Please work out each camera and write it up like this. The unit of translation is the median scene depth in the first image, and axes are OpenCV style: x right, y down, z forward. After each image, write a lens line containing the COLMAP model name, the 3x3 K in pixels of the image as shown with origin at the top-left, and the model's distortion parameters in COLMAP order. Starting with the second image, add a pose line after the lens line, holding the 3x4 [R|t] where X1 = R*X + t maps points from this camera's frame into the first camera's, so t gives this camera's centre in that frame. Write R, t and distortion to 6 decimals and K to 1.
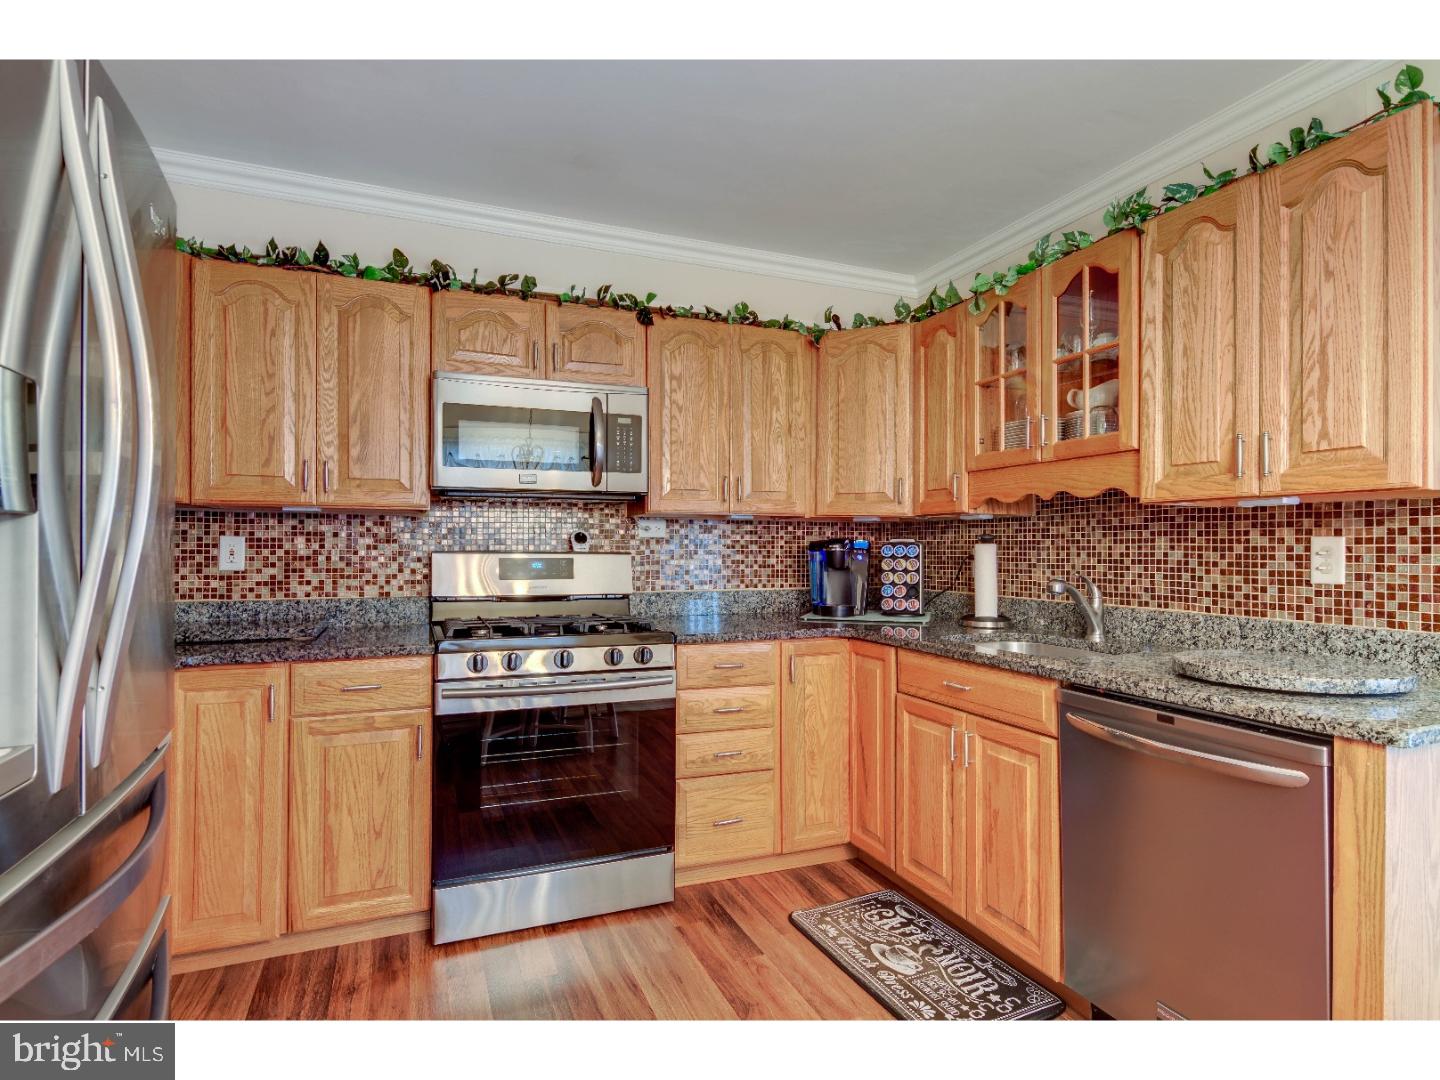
lens RADIAL K [[745.8, 0, 719.9], [0, 745.8, 546.3], [0, 0, 1]] dist [0.015726, -0.012308]
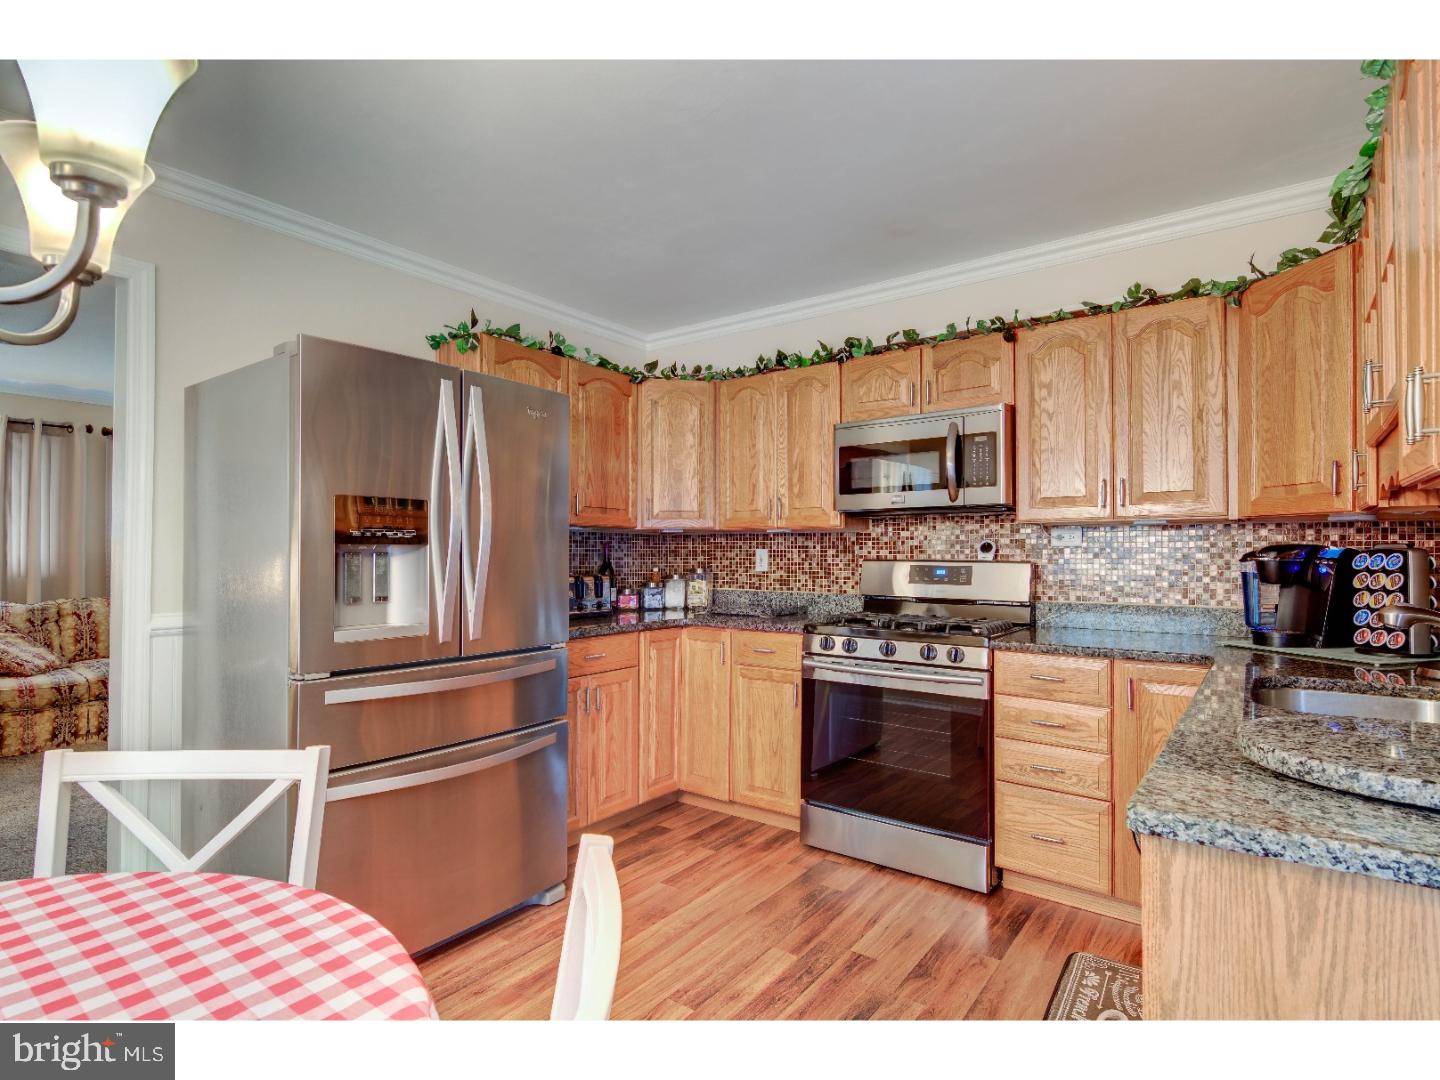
lens RADIAL K [[745.8, 0, 719.9], [0, 745.8, 546.3], [0, 0, 1]] dist [0.015726, -0.012308]
pose [[0.520038, -0.011622, -0.854064, 0.669271], [0.002065, 0.999922, -0.012350, -0.000827], [0.854141, 0.004658, 0.520021, 0.136393]]
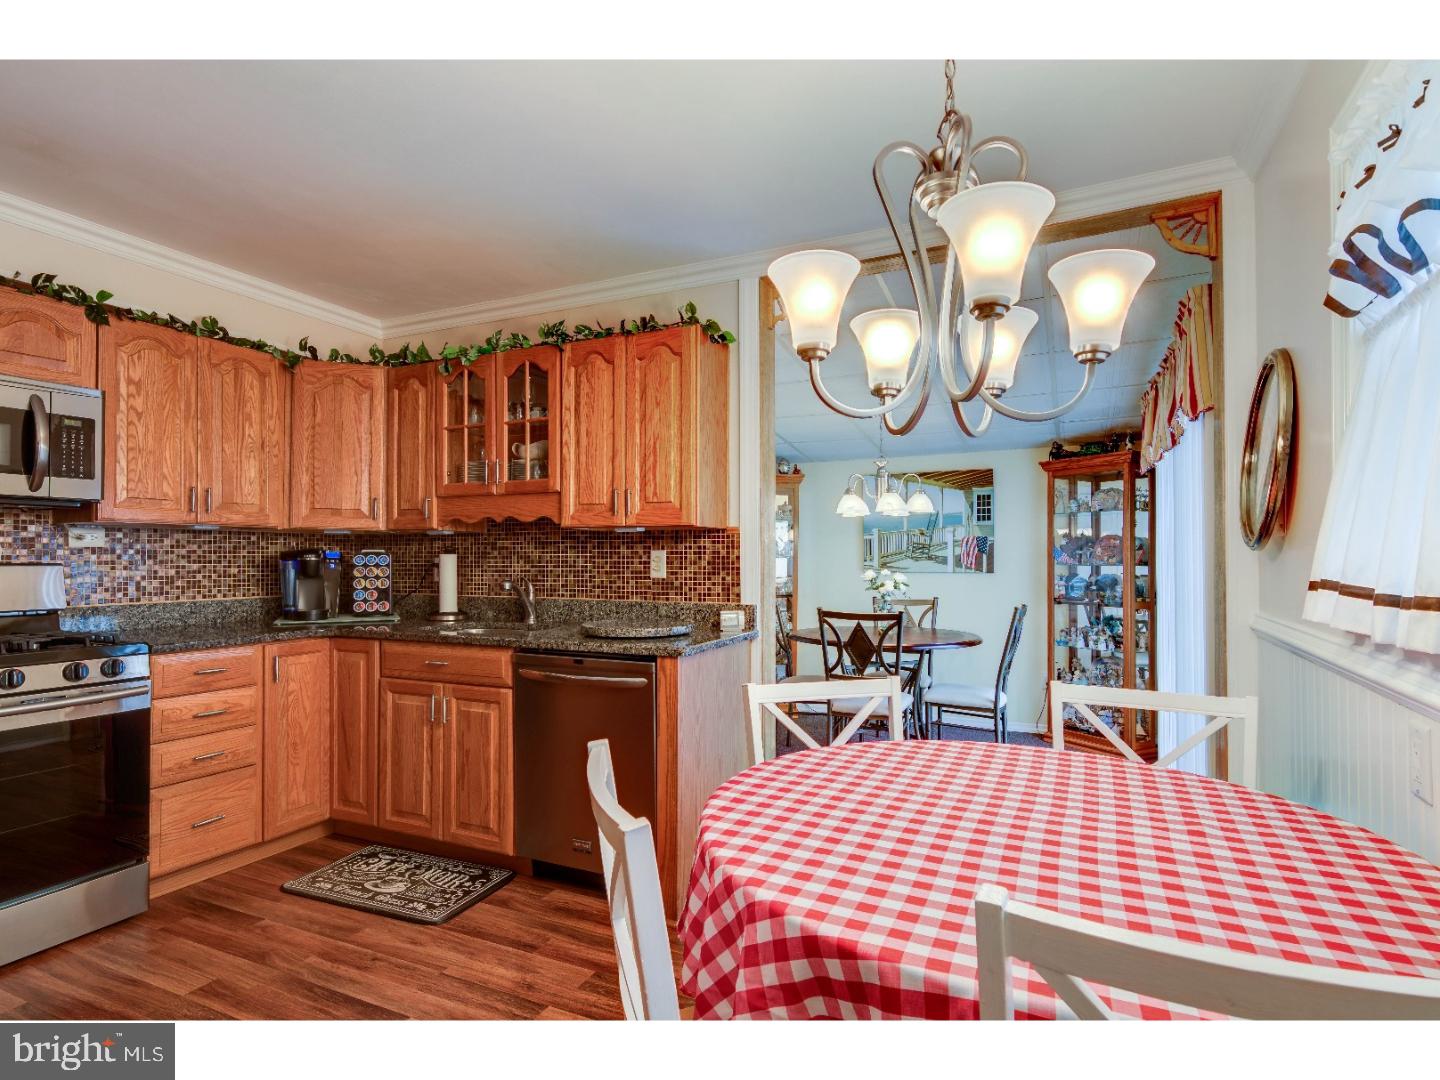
lens RADIAL K [[745.8, 0, 719.9], [0, 745.8, 546.3], [0, 0, 1]] dist [0.015726, -0.012308]
pose [[0.732660, 0.007130, 0.680558, -0.193636], [0.000734, 0.999936, -0.011266, -0.002101], [-0.680595, 0.008754, 0.732608, -0.271638]]
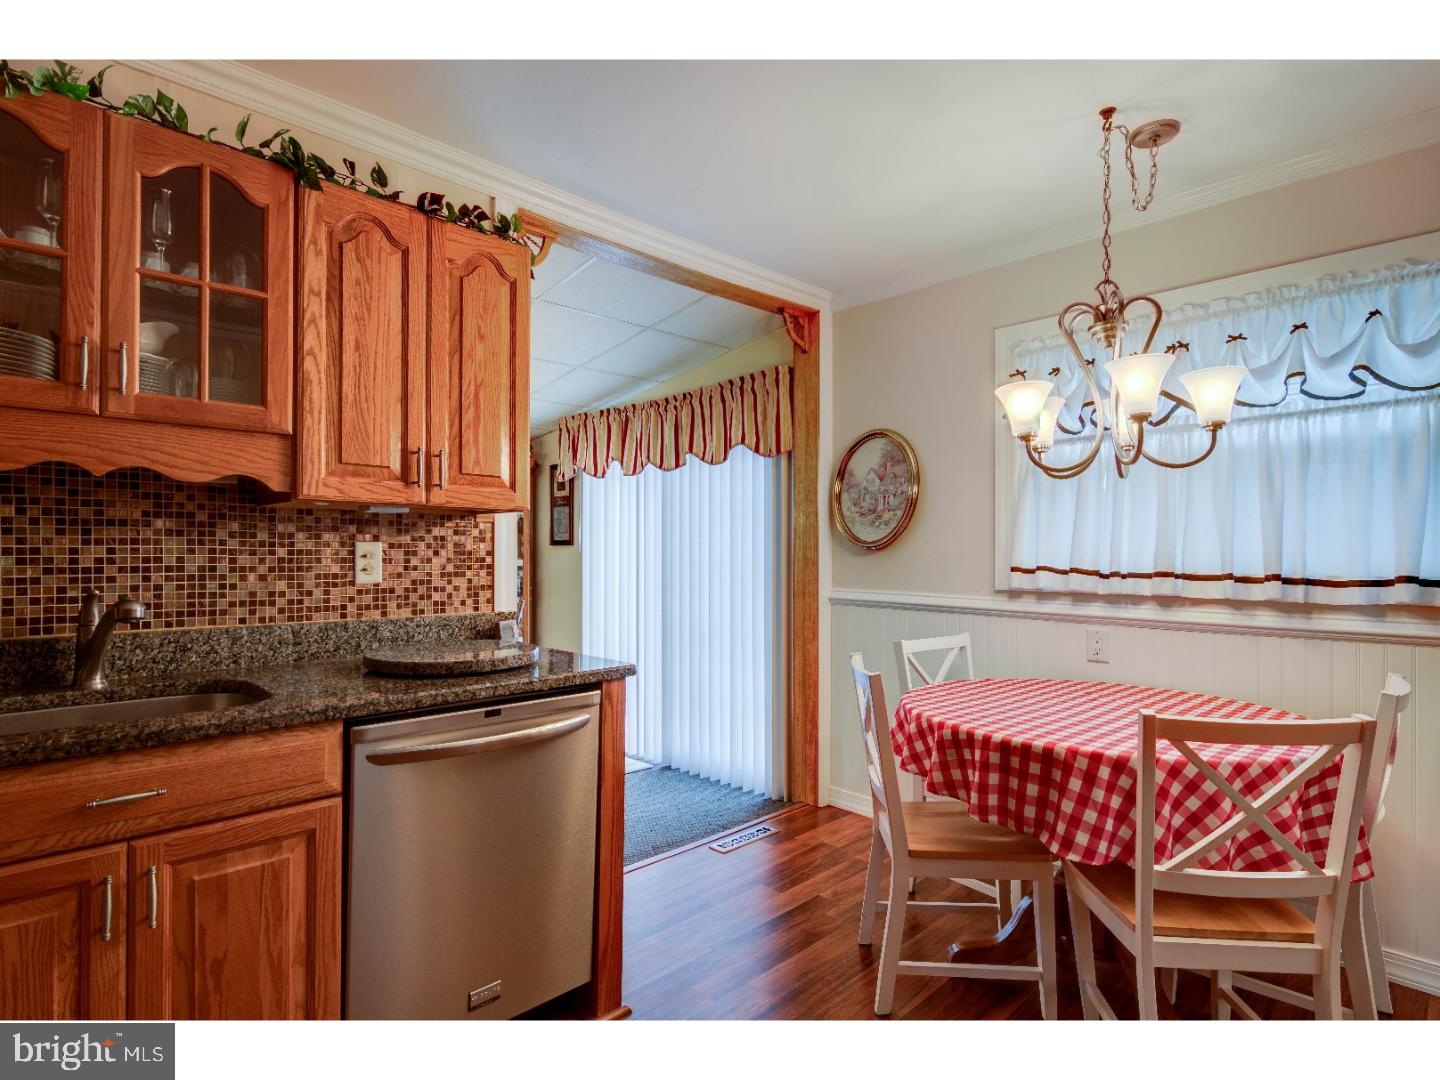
lens RADIAL K [[745.8, 0, 719.9], [0, 745.8, 546.3], [0, 0, 1]] dist [0.015726, -0.012308]
pose [[-0.374950, 0.002674, 0.927041, -0.343474], [-0.007298, 0.999956, -0.005836, -0.002411], [-0.927016, -0.008954, -0.374914, 0.735224]]
